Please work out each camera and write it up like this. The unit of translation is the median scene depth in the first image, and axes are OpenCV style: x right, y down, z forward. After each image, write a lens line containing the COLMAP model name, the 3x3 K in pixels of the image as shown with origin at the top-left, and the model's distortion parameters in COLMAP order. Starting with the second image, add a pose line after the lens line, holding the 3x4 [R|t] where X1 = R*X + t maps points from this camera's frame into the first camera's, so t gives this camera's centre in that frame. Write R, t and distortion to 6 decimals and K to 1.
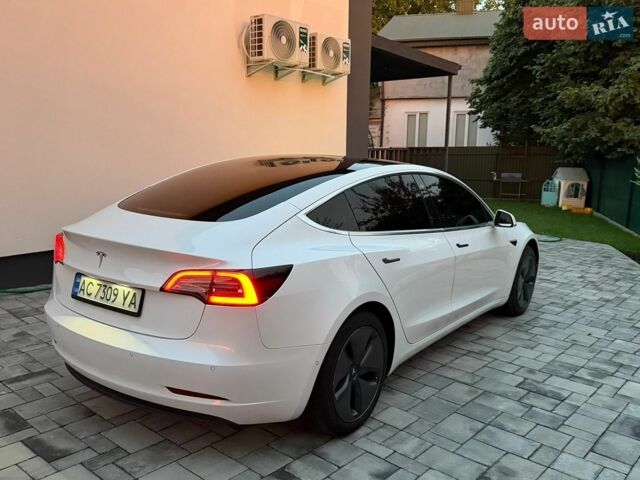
lens RADIAL K [[574.3, 0, 324.5], [0, 574.3, 240.1], [0, 0, 1]] dist [0.044920, -0.065600]
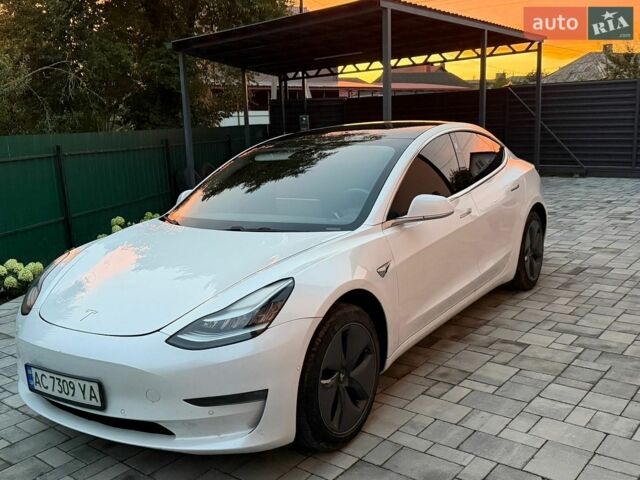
lens RADIAL K [[662.5, 0, 325.0], [0, 662.5, 240.1], [0, 0, 1]] dist [0.025096, 0.000000]
pose [[-0.998589, 0.023221, -0.047765, 0.158843], [0.005089, 0.937049, 0.349162, -0.362837], [0.052866, 0.348426, -0.935844, 2.219303]]
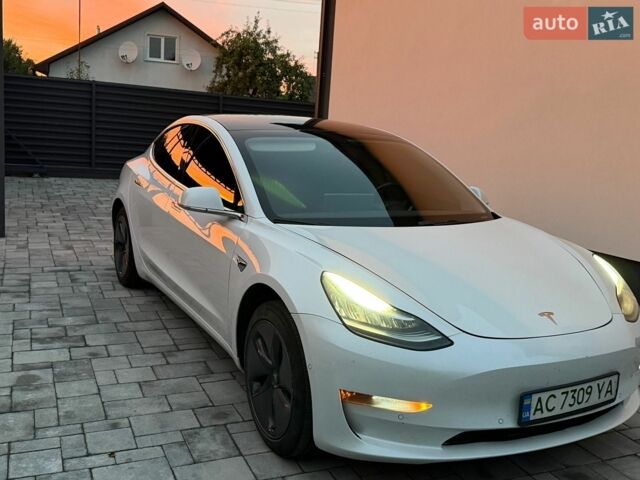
lens RADIAL K [[662.5, 0, 319.7], [0, 662.5, 239.4], [0, 0, 1]] dist [0.025096, 0.000000]
pose [[-0.428970, 0.109643, -0.896640, 1.062002], [-0.218480, 0.950543, 0.220759, -0.216797], [0.876499, 0.290597, -0.383800, 1.603768]]
